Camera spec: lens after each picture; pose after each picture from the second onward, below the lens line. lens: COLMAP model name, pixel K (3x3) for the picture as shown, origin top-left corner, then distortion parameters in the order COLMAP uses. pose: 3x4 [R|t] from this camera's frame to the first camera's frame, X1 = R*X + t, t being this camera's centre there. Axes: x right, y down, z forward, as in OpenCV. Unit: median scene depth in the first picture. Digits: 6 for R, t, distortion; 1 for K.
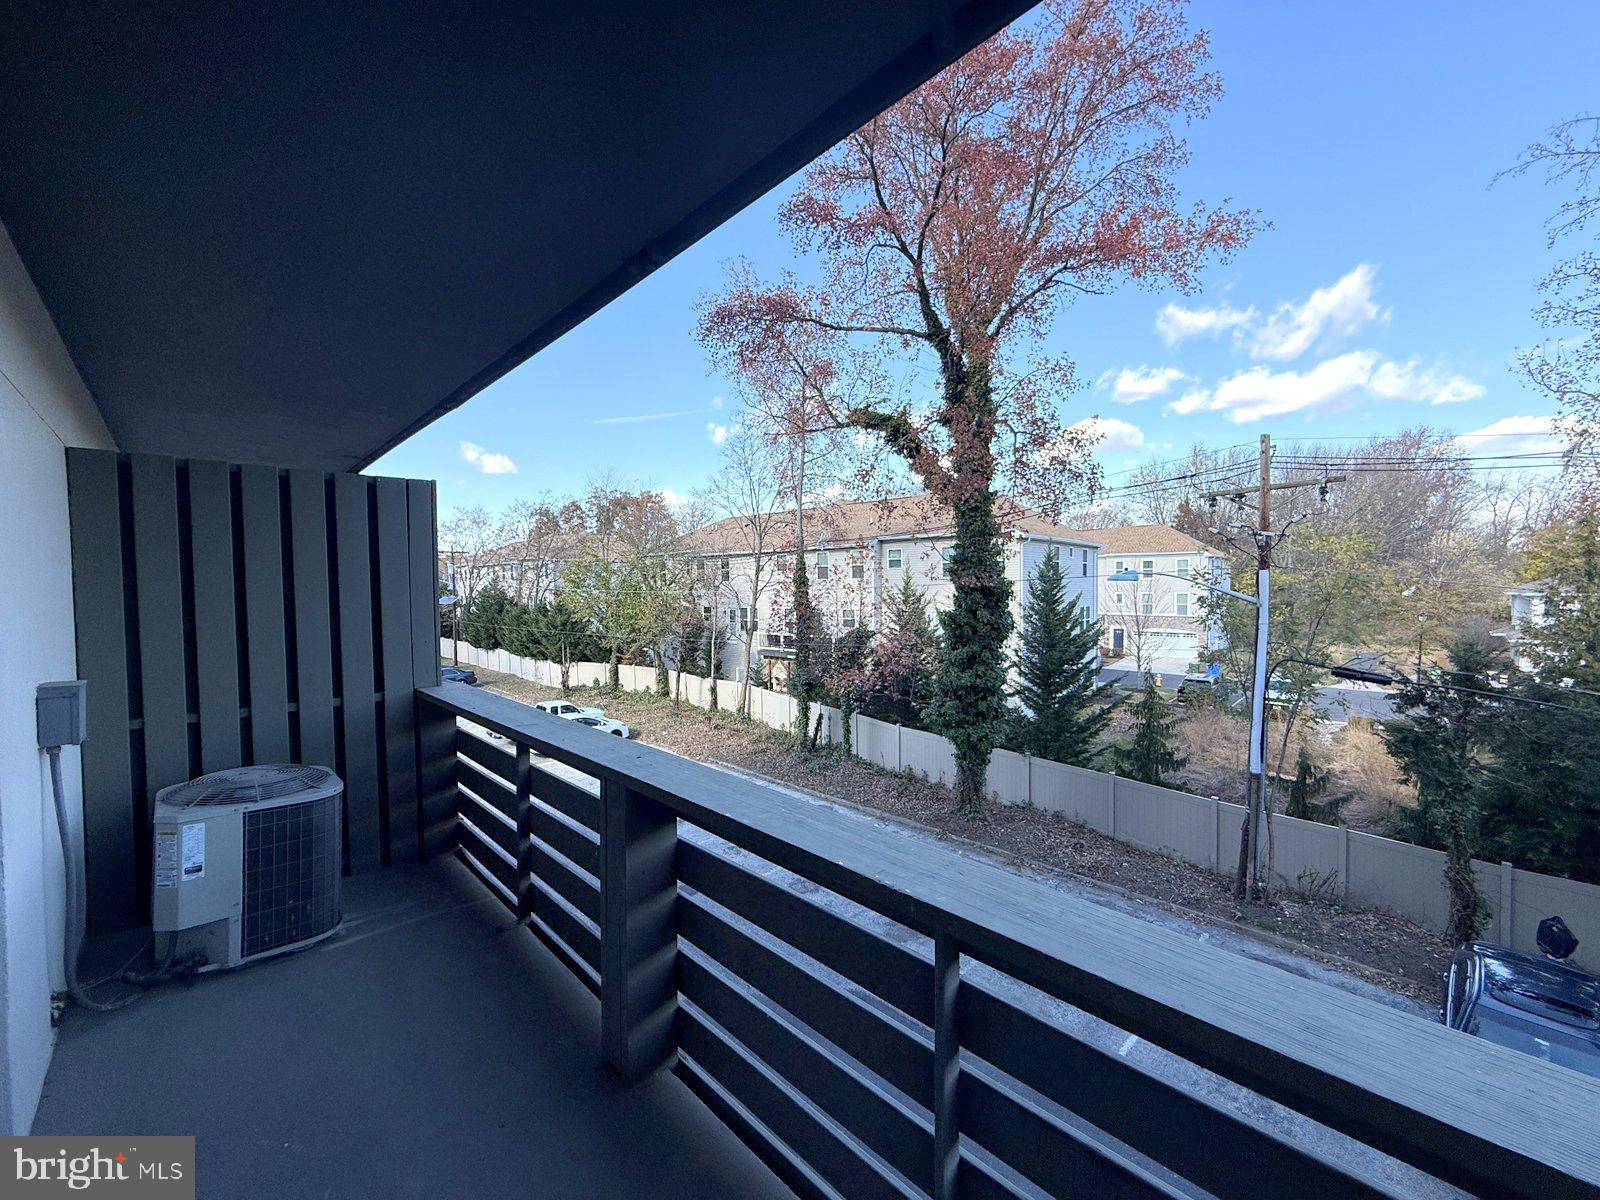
lens RADIAL K [[633.8, 0, 797.9], [0, 633.8, 606.3], [0, 0, 1]] dist [0.000257, -0.000132]
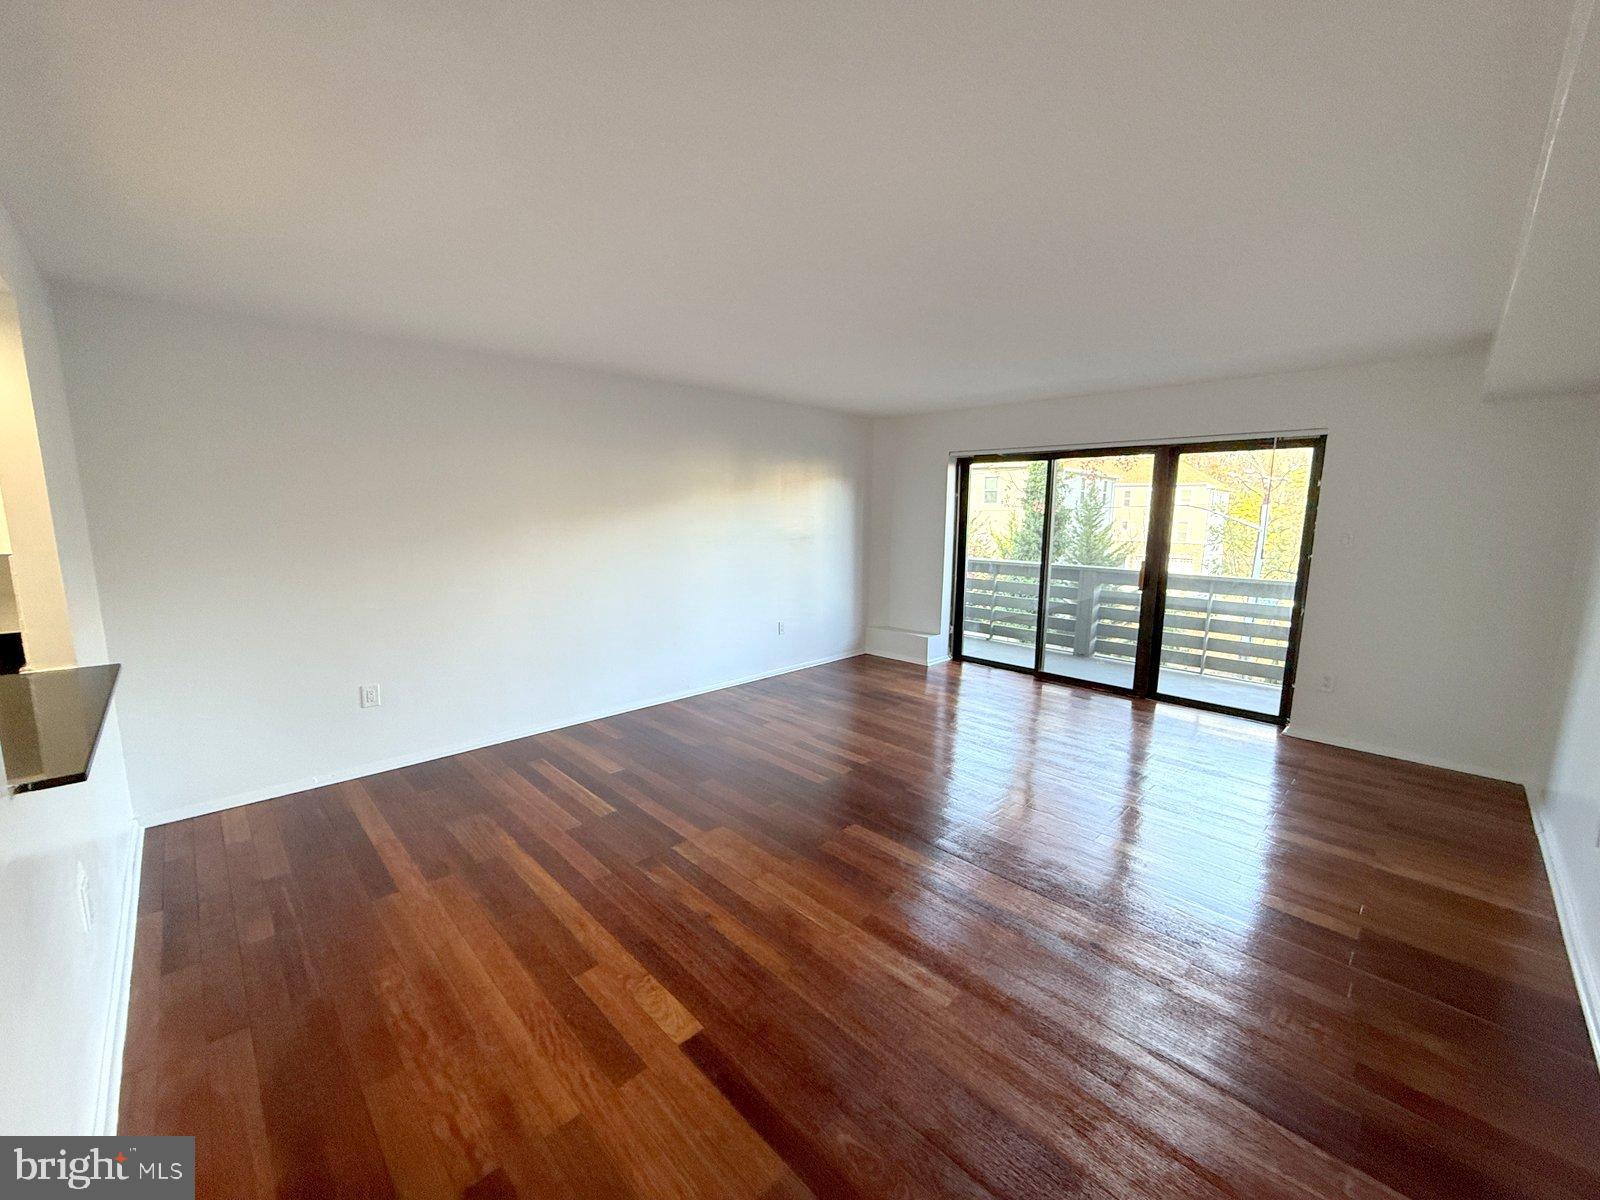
lens RADIAL K [[633.8, 0, 801.9], [0, 633.8, 601.2], [0, 0, 1]] dist [0.000257, -0.000132]
pose [[0.999656, 0.017266, 0.019747, -0.190817], [-0.019385, 0.993440, 0.112703, 0.009816], [-0.017672, -0.113047, 0.993433, -0.241593]]
